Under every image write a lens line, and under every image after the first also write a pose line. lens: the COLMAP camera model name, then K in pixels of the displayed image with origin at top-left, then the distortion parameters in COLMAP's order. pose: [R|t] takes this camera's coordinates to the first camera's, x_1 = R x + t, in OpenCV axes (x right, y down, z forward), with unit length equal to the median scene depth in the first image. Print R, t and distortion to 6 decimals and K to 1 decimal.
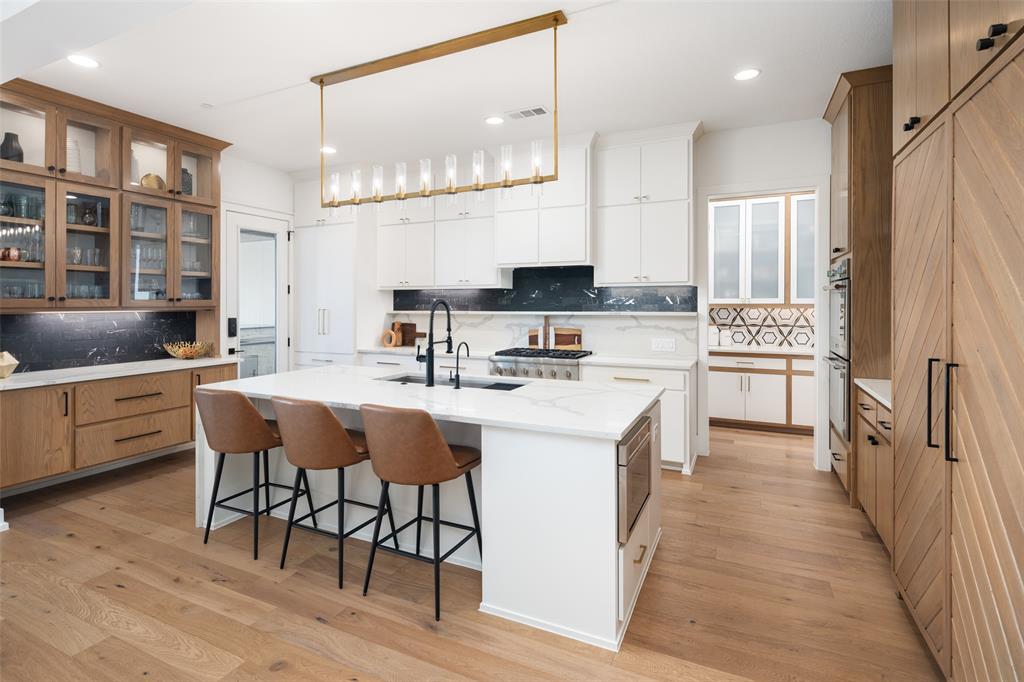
lens RADIAL K [[497.7, 0, 503.4], [0, 497.7, 305.6], [0, 0, 1]] dist [0.003354, -0.002081]
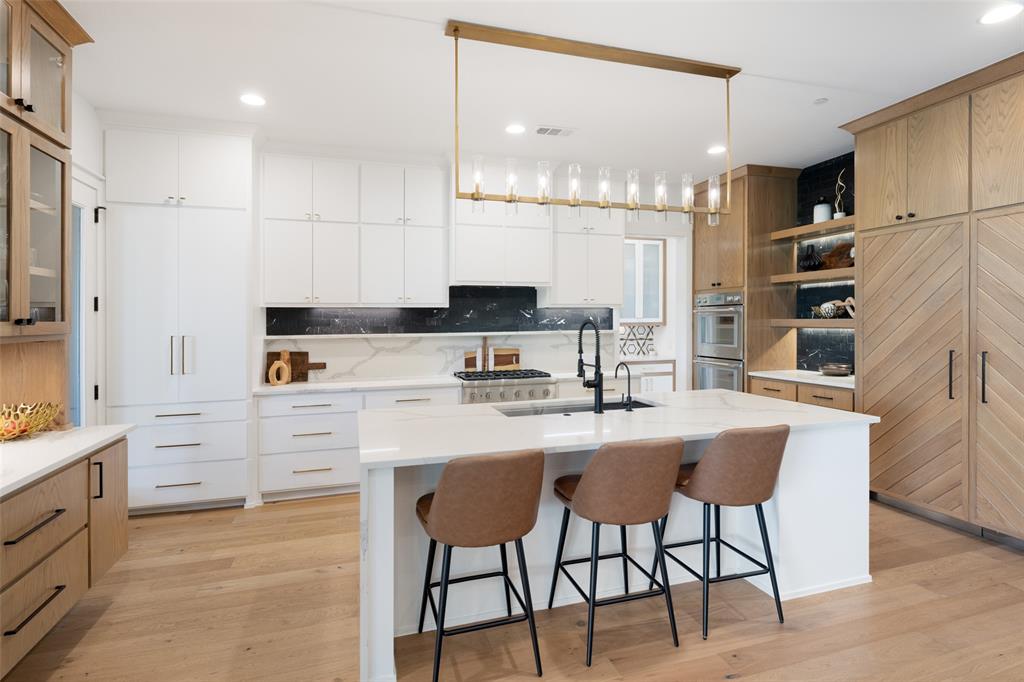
lens RADIAL K [[497.7, 0, 503.1], [0, 497.7, 325.4], [0, 0, 1]] dist [0.003354, -0.002081]
pose [[0.735887, -0.010583, 0.677021, -0.590118], [0.012342, 0.999921, 0.002214, -0.003220], [-0.676992, 0.006727, 0.735960, 0.286815]]
